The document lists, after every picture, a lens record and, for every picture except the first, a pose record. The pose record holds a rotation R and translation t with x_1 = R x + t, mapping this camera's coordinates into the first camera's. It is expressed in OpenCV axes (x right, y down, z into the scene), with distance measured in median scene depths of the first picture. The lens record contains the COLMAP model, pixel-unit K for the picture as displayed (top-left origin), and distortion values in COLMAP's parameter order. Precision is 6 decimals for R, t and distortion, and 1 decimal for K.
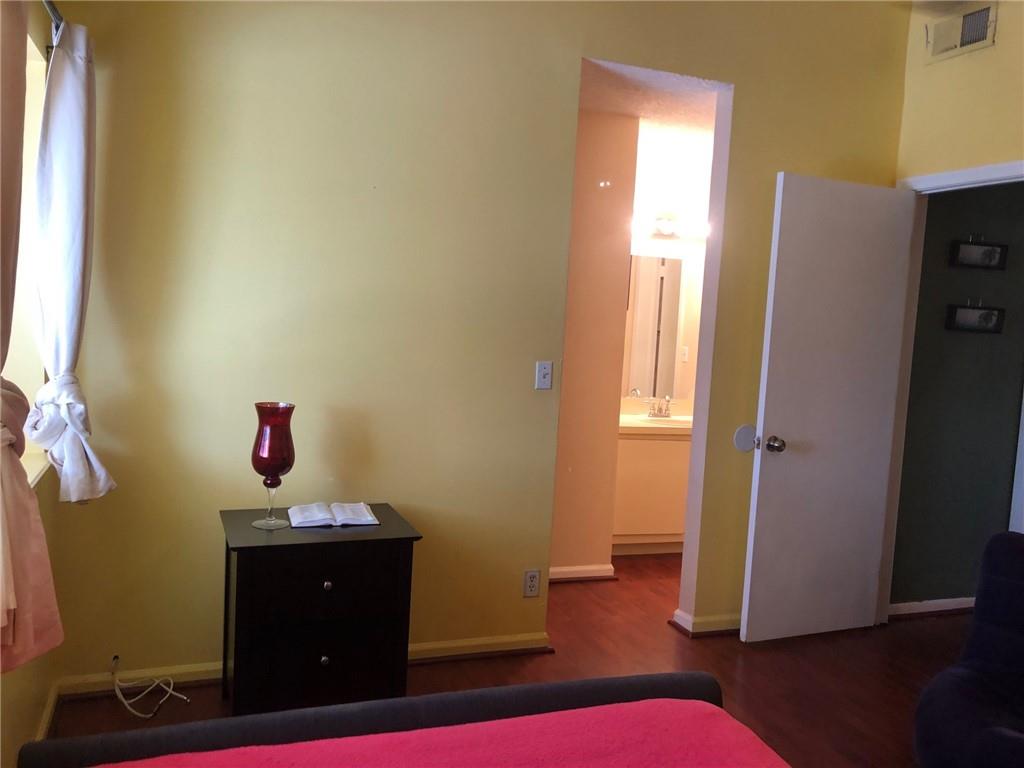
lens RADIAL K [[841.6, 0, 512.2], [0, 841.6, 376.1], [0, 0, 1]] dist [0.030611, -0.032739]
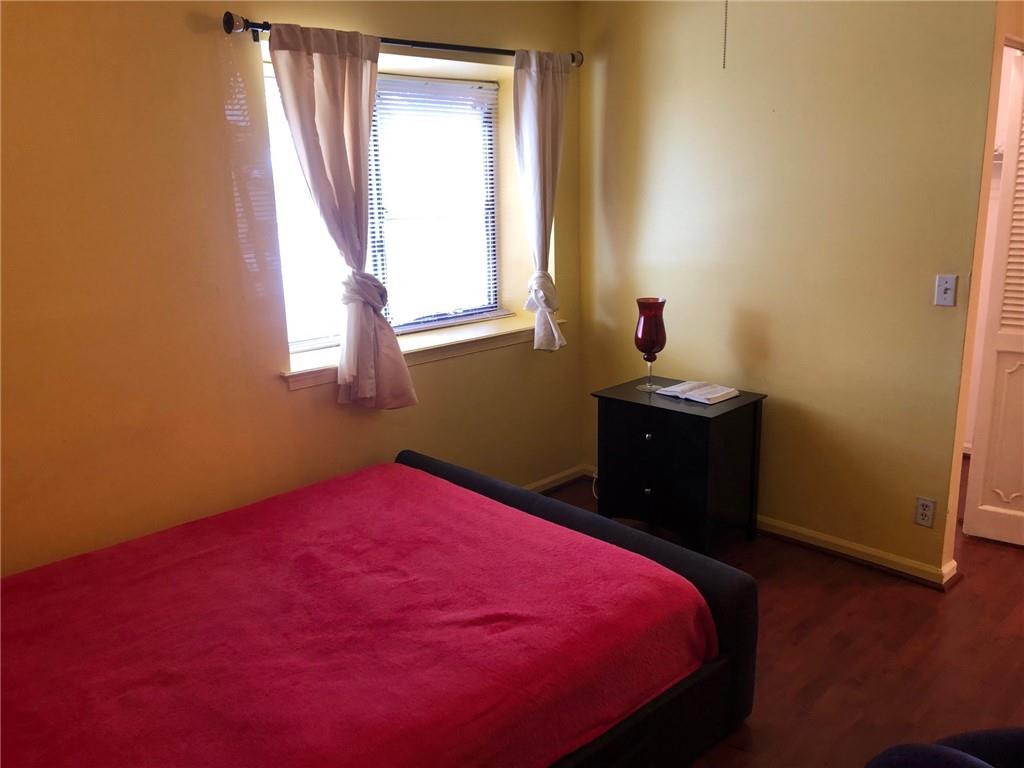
lens RADIAL K [[841.6, 0, 513.2], [0, 841.6, 386.0], [0, 0, 1]] dist [0.030611, -0.032739]
pose [[0.413530, 0.149103, -0.898199, 0.831244], [-0.040061, 0.988524, 0.145653, -0.016101], [0.909609, -0.024249, 0.414758, 0.241672]]
